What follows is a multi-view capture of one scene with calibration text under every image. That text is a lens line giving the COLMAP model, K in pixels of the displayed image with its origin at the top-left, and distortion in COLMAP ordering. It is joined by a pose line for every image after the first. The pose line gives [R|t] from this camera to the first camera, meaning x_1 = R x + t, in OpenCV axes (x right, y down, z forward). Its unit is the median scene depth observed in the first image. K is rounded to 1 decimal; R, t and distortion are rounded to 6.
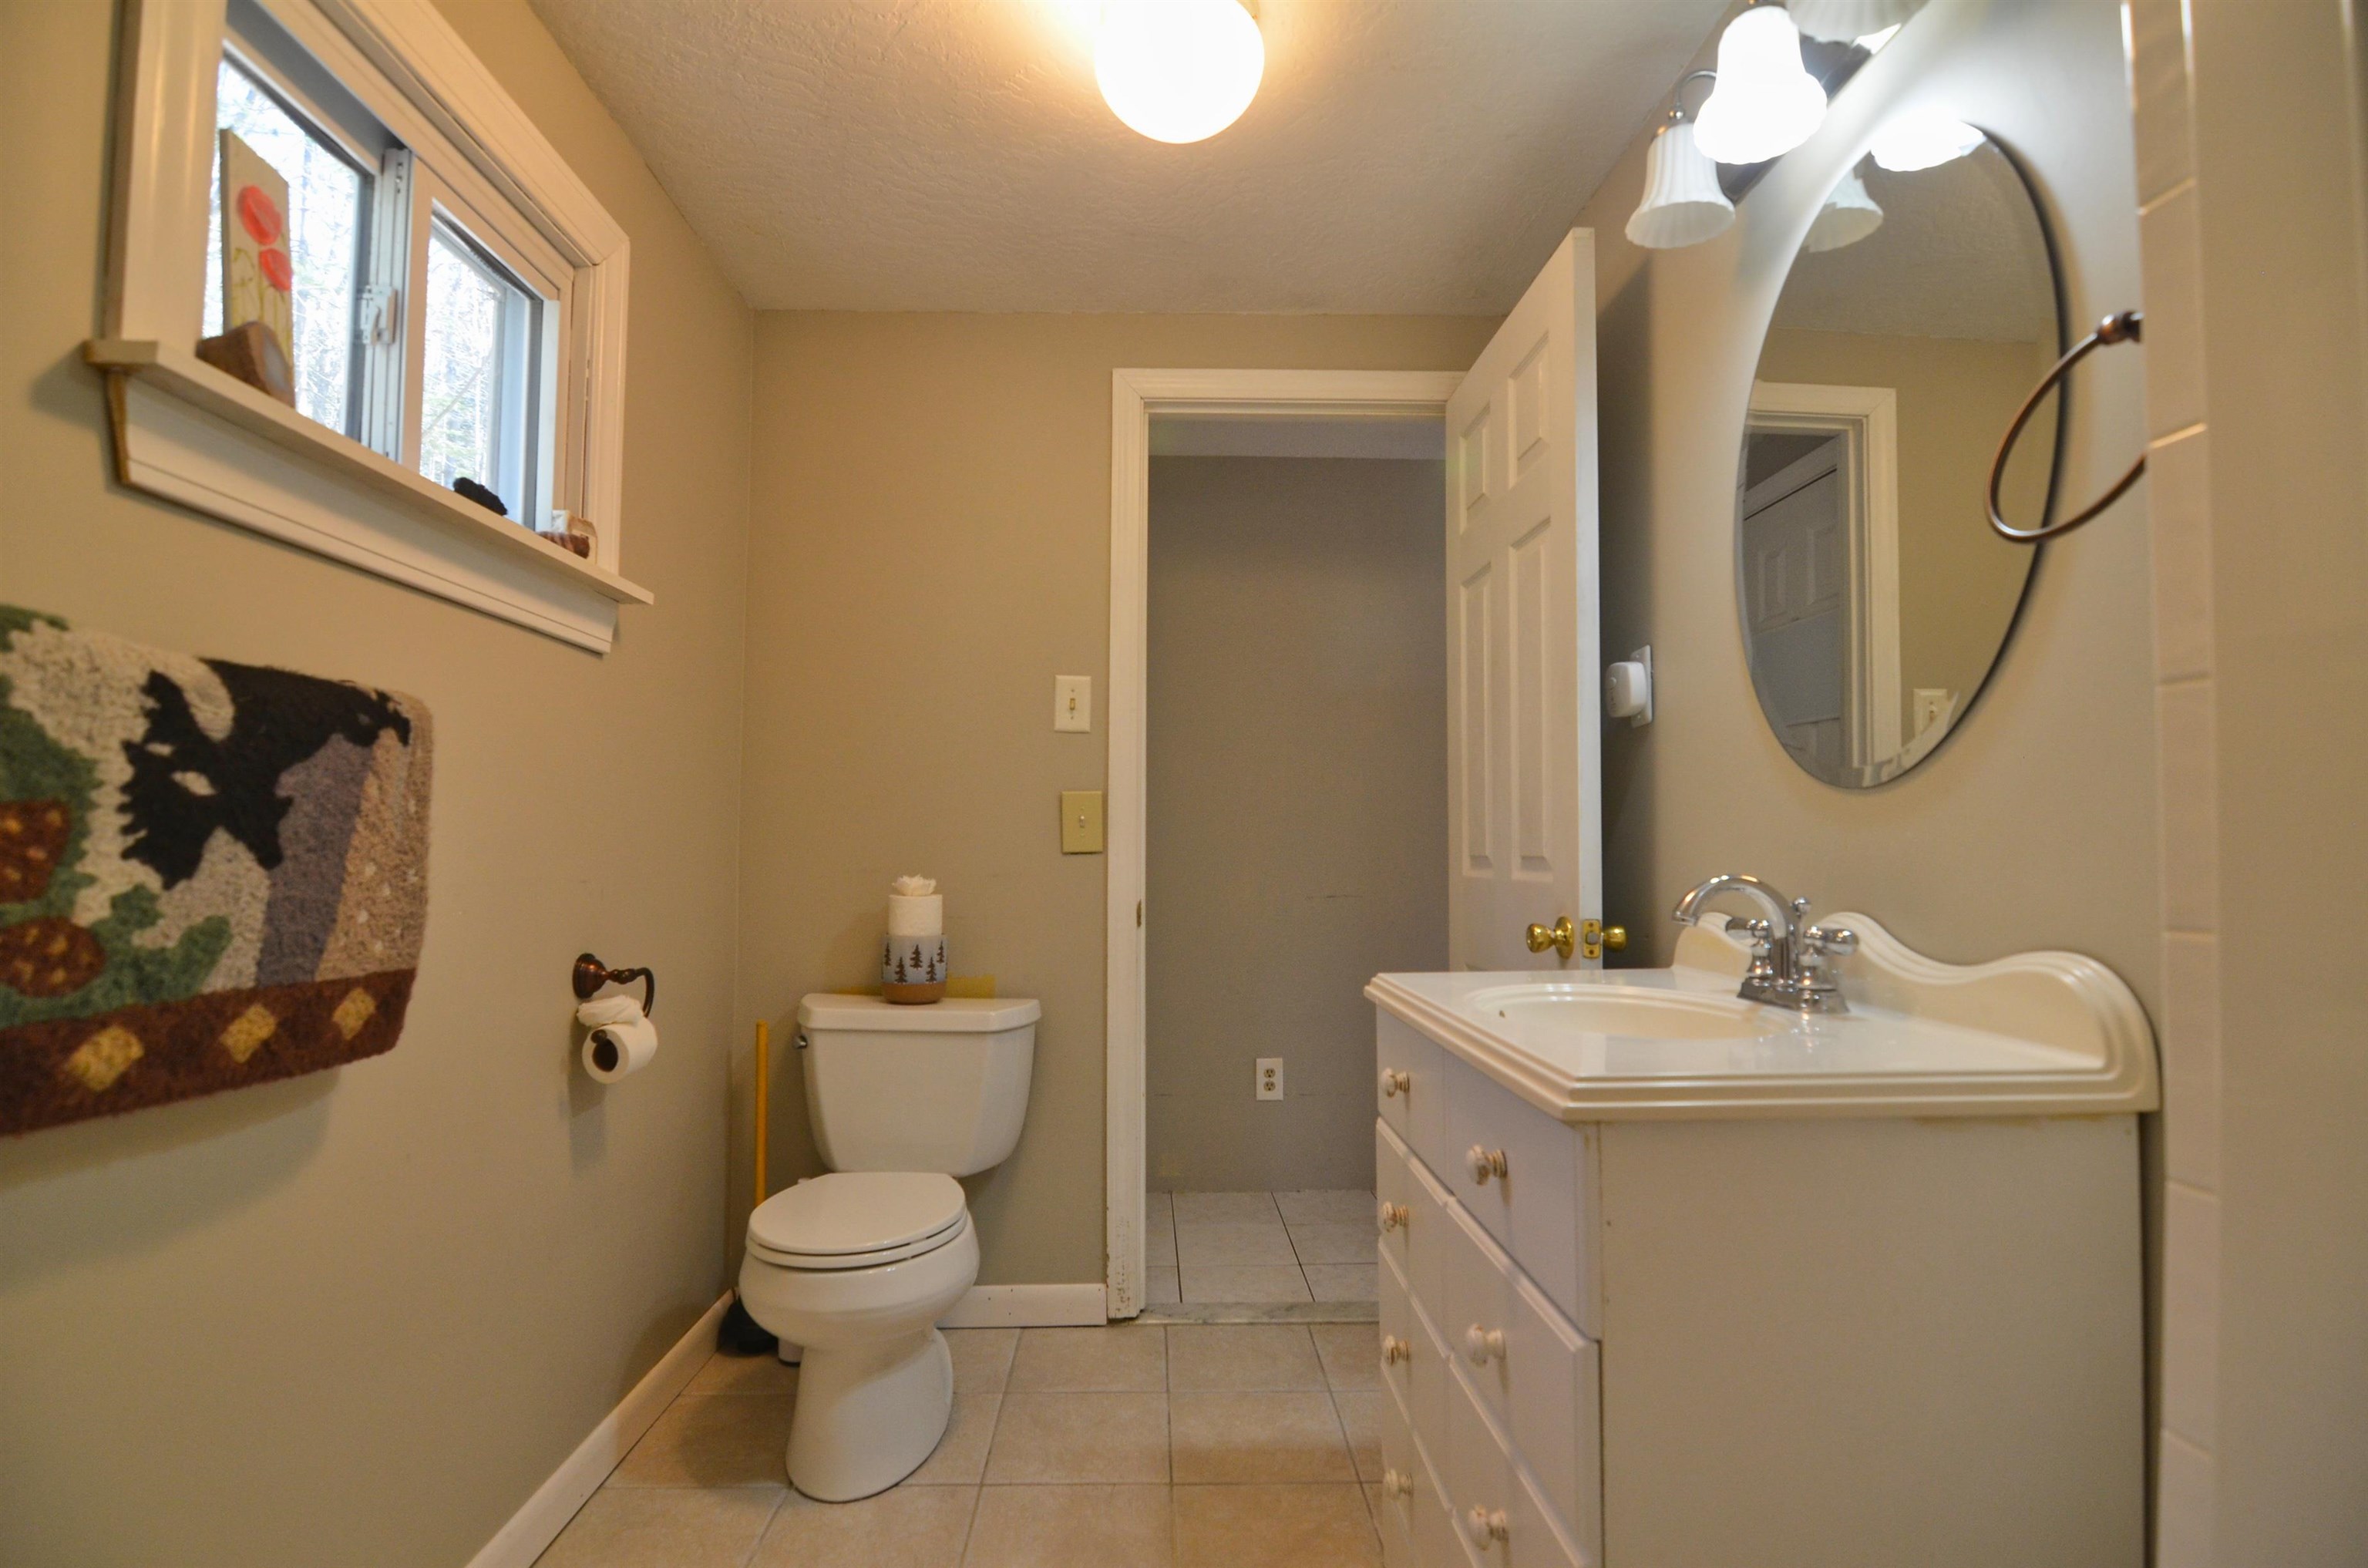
lens RADIAL K [[1137.4, 0, 1173.9], [0, 1137.4, 819.8], [0, 0, 1]] dist [-0.016286, -0.001212]
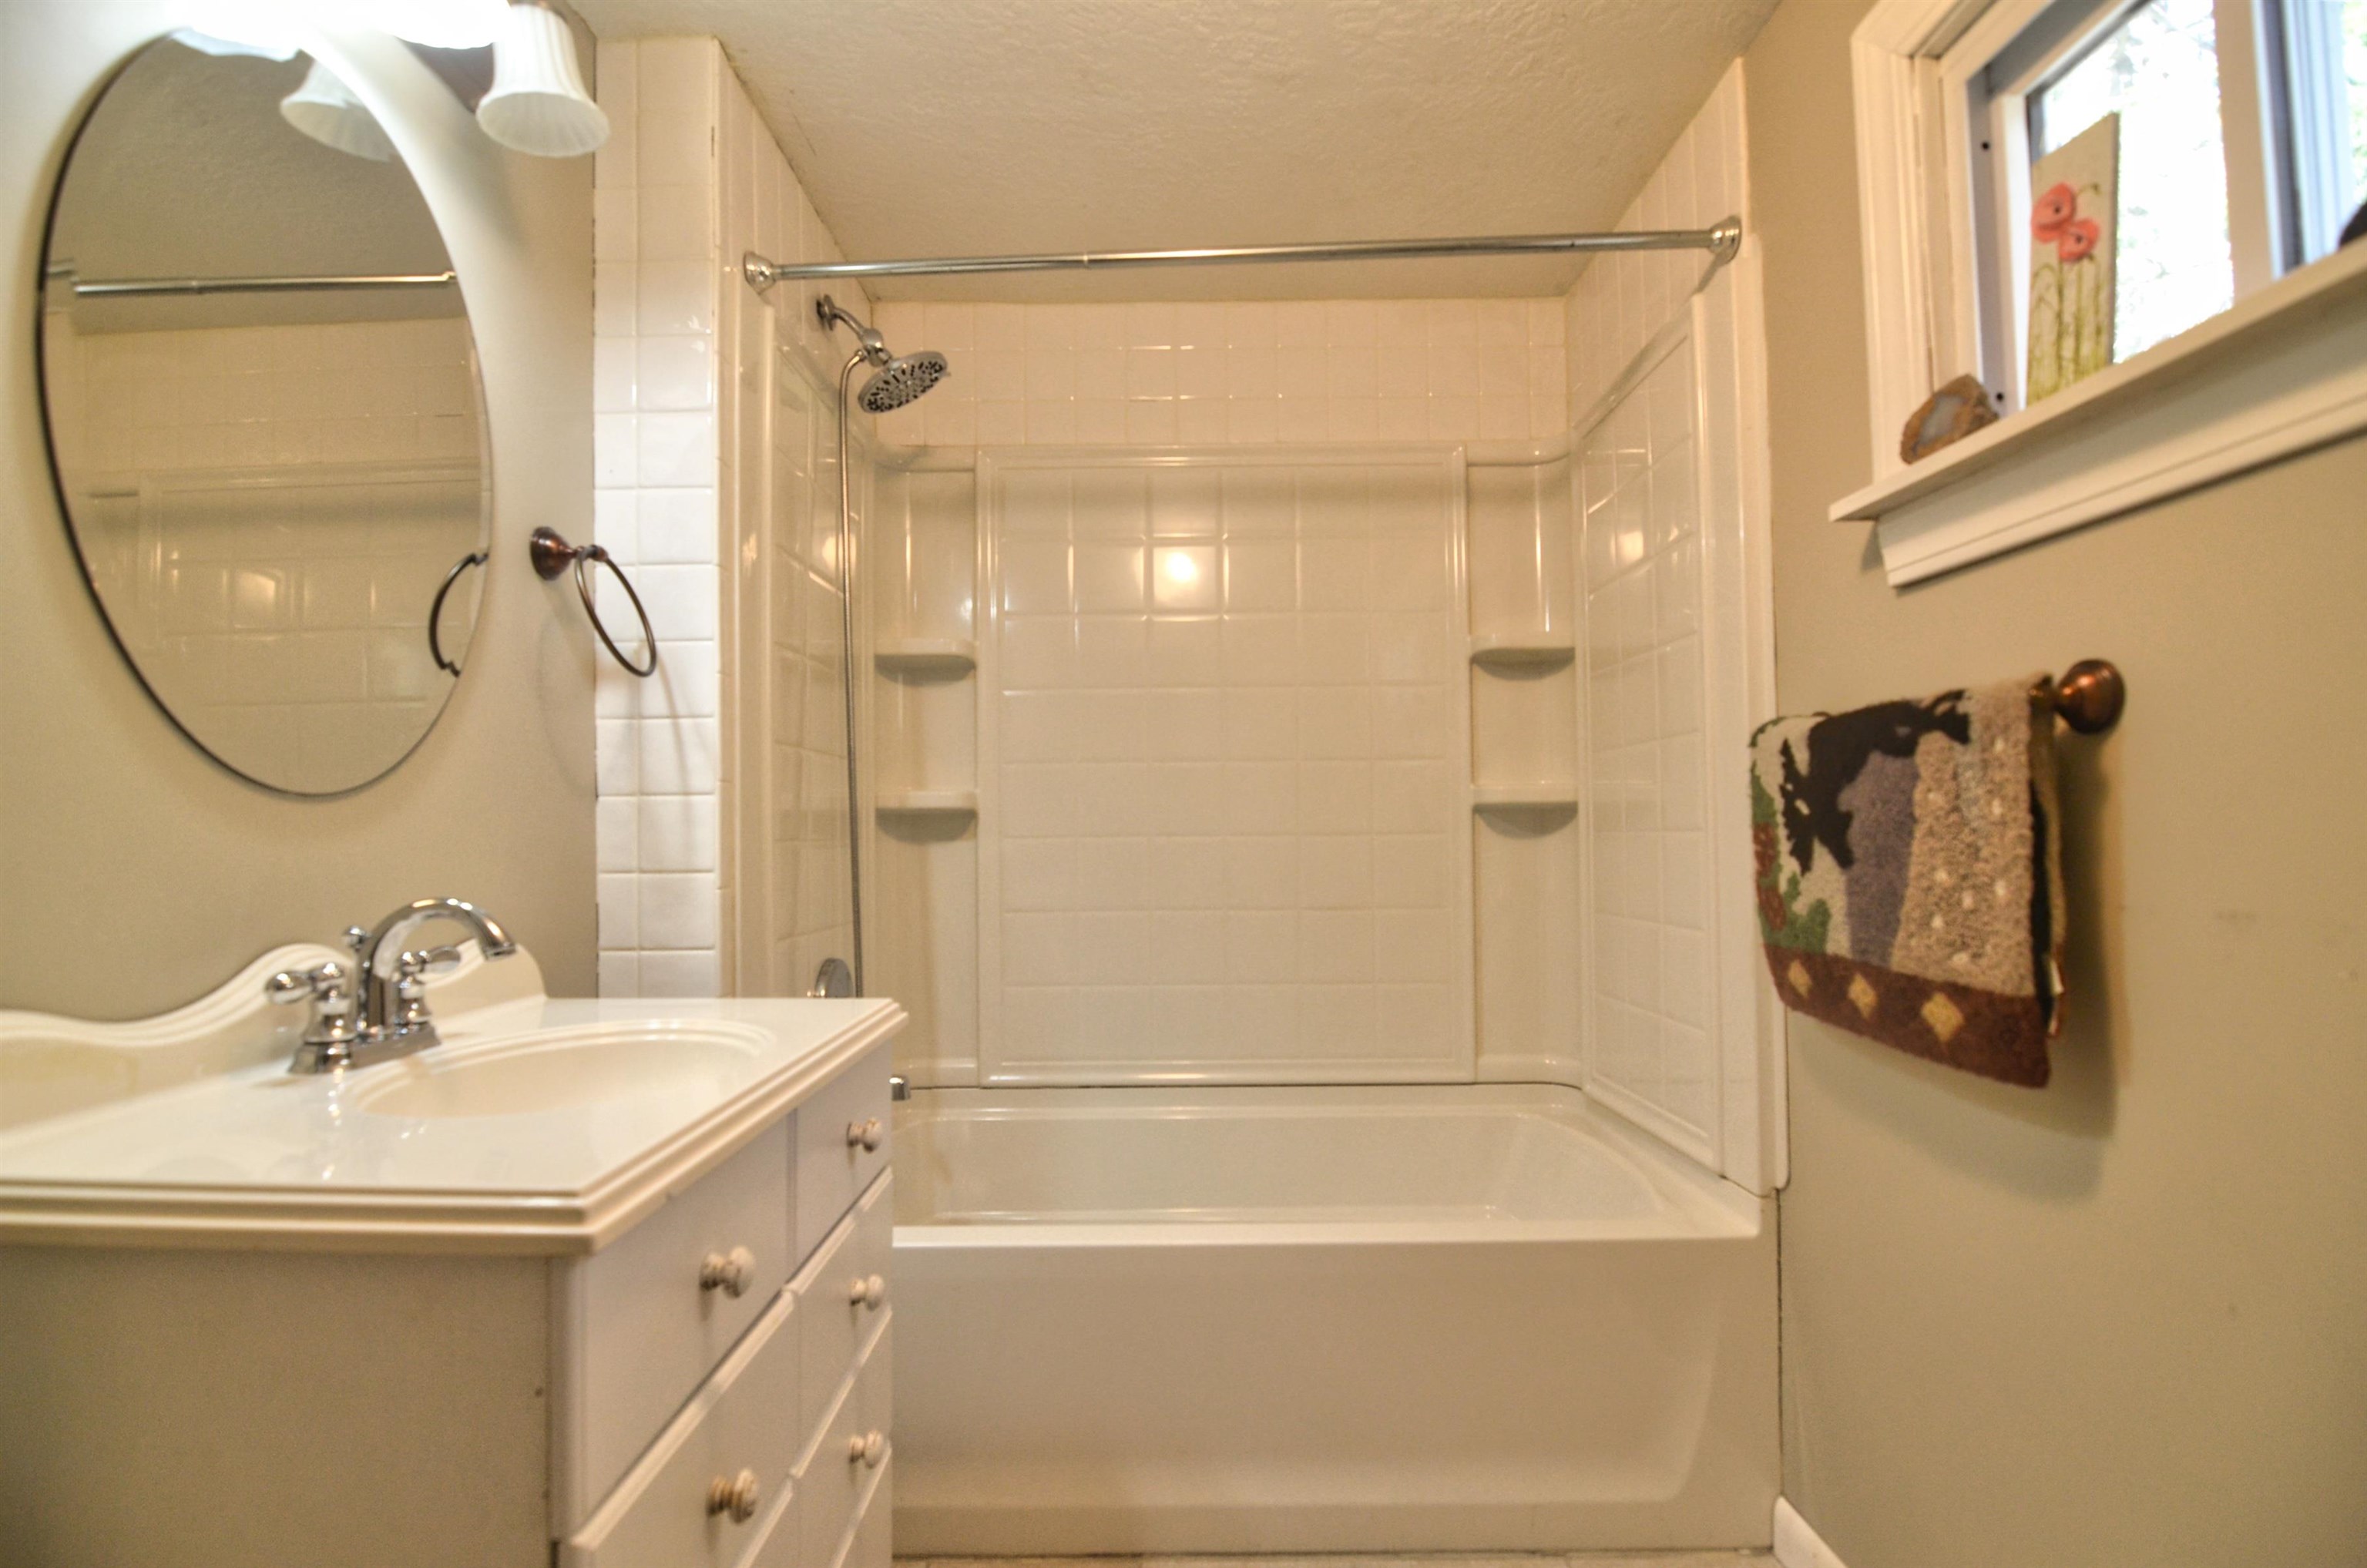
lens RADIAL K [[1136.9, 0, 1173.4], [0, 1136.9, 819.8], [0, 0, 1]] dist [-0.016286, -0.001212]
pose [[-0.999245, 0.005777, 0.038417, -0.089012], [0.004508, 0.999444, -0.033048, 0.029014], [-0.038586, -0.032850, -0.998715, 2.387849]]
